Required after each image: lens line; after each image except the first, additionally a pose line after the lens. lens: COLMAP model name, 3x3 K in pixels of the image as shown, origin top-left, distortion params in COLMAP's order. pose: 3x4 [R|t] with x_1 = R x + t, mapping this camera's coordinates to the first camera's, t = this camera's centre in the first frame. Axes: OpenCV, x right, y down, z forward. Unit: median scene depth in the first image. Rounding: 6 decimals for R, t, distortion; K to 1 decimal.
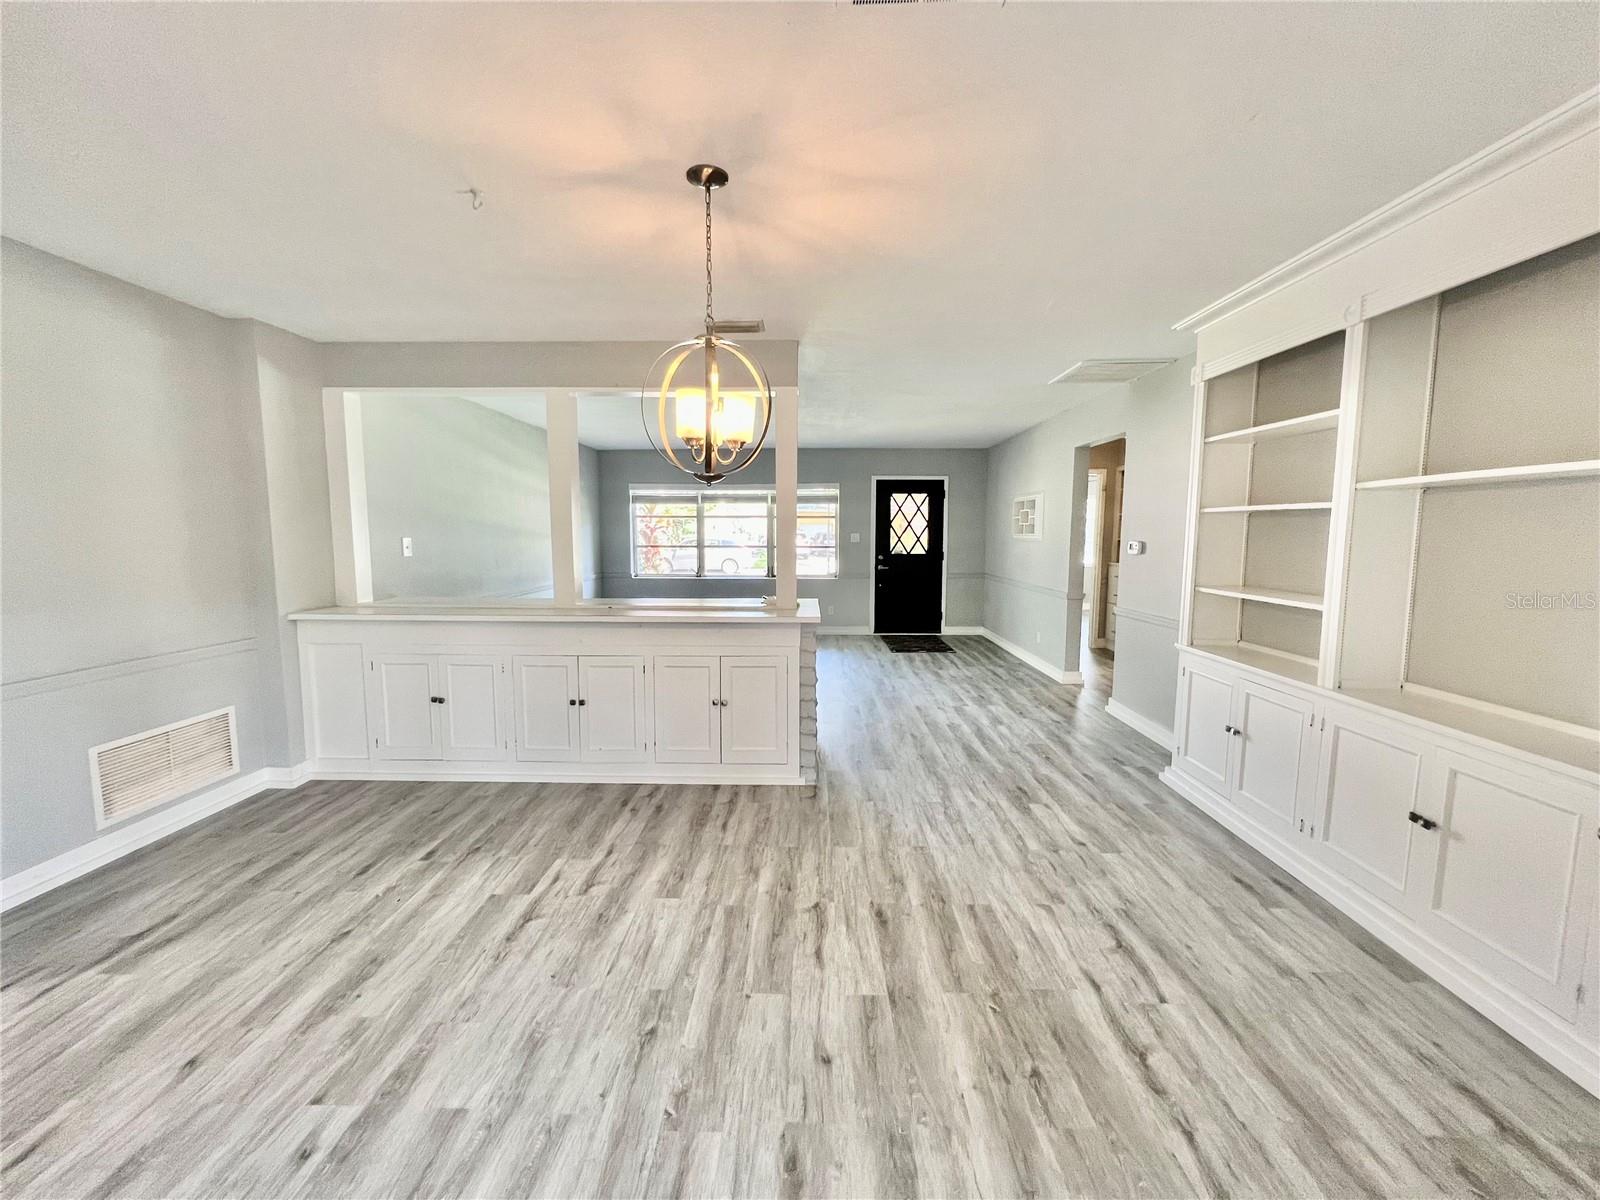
lens RADIAL K [[638.6, 0, 795.4], [0, 638.6, 596.8], [0, 0, 1]] dist [-0.000198, -0.000057]
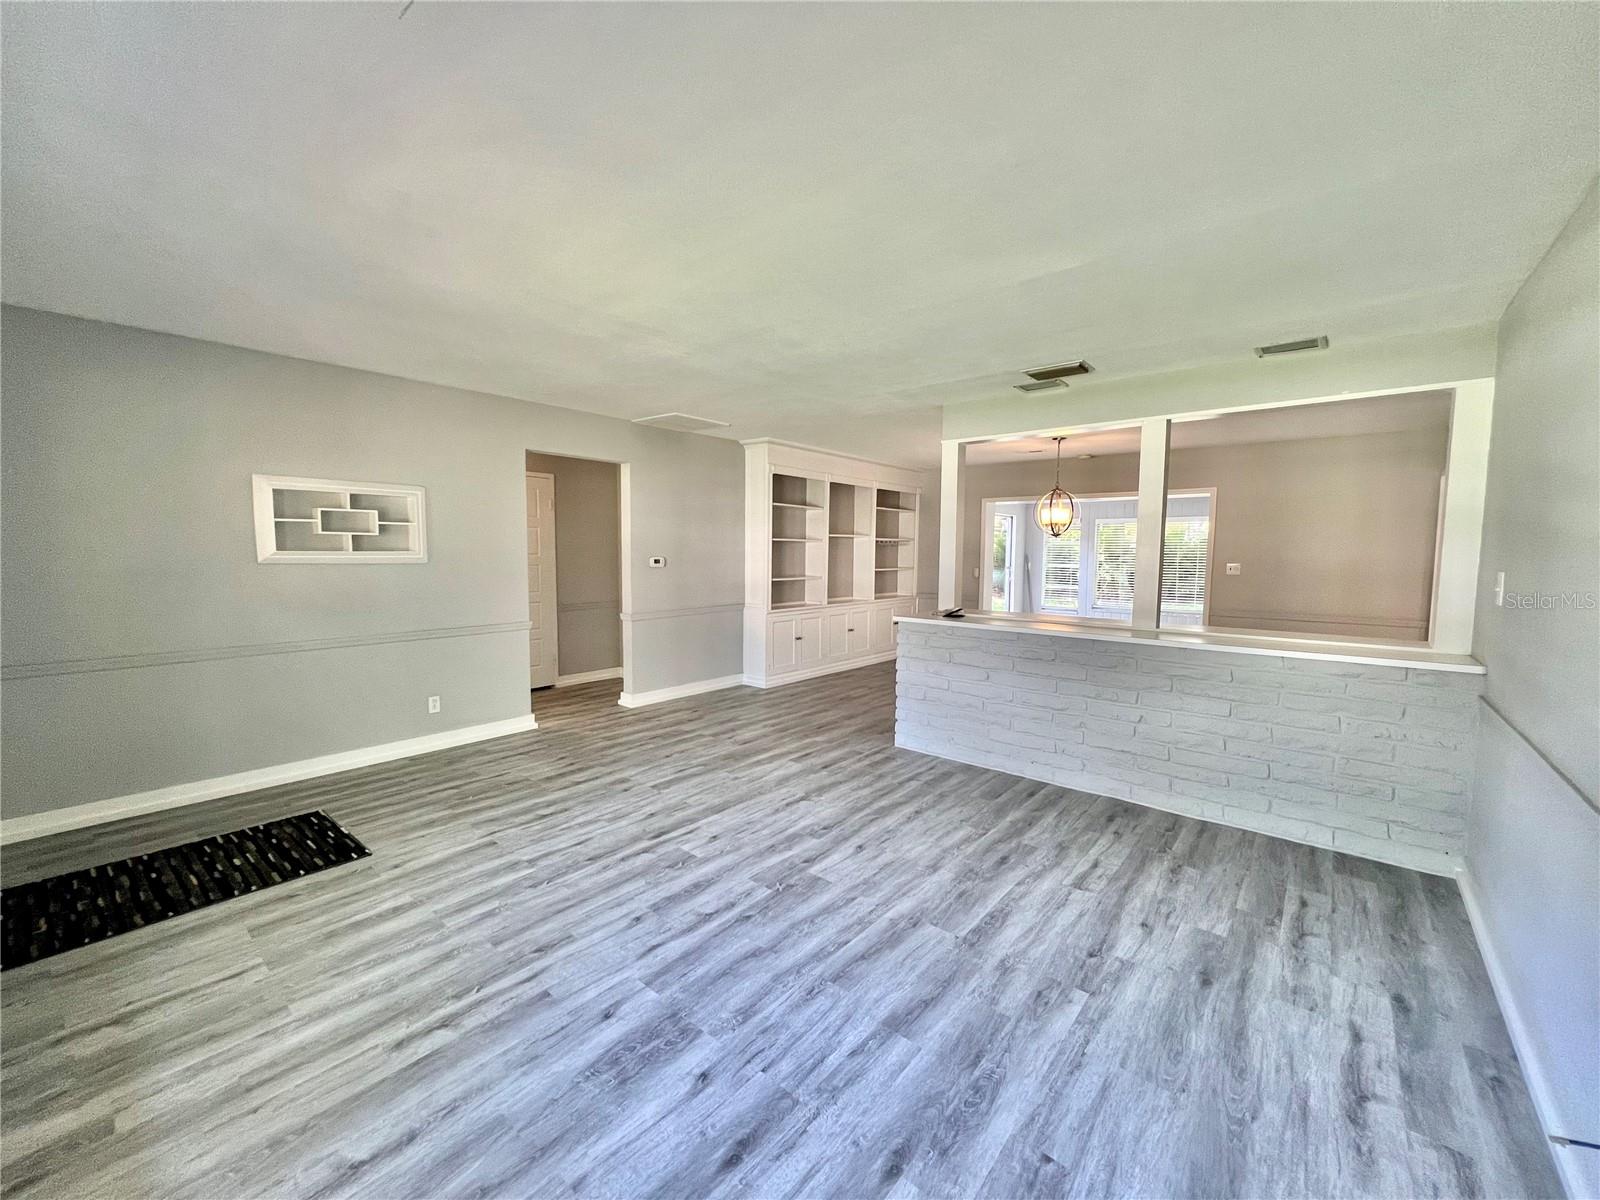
lens RADIAL K [[638.6, 0, 795.4], [0, 638.6, 596.8], [0, 0, 1]] dist [-0.000198, -0.000057]
pose [[-0.778626, -0.056605, 0.624929, -0.653655], [0.053105, 0.986405, 0.155514, -0.264529], [-0.625237, 0.154274, -0.765035, 2.514597]]
